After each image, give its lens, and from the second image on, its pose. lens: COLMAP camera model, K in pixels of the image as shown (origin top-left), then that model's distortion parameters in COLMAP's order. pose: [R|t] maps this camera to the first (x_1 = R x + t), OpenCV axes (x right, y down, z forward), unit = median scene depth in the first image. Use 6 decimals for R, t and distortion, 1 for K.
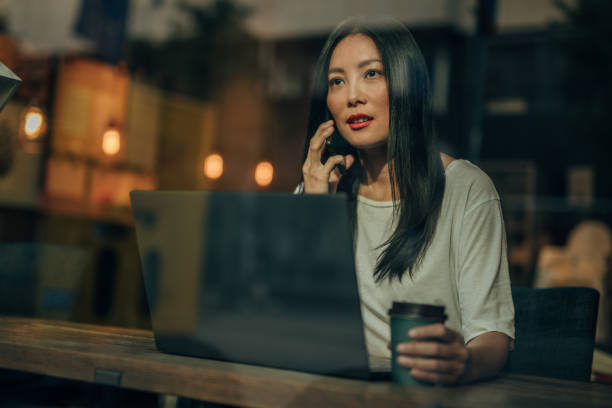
lens RADIAL K [[968.5, 0, 305.3], [0, 968.5, 192.7], [0, 0, 1]] dist [-0.022157, -0.012744]
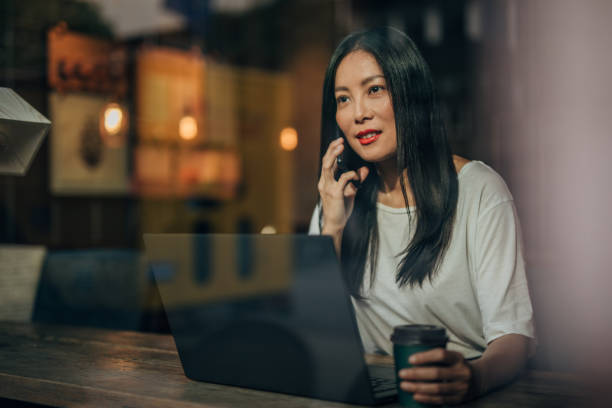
lens RADIAL K [[915.8, 0, 306.3], [0, 915.8, 194.9], [0, 0, 1]] dist [-0.024595, -0.007001]
pose [[0.990580, -0.083183, -0.108778, 0.091689], [0.089859, 0.994266, 0.057976, -0.074223], [0.103332, -0.067204, 0.992374, 0.023866]]
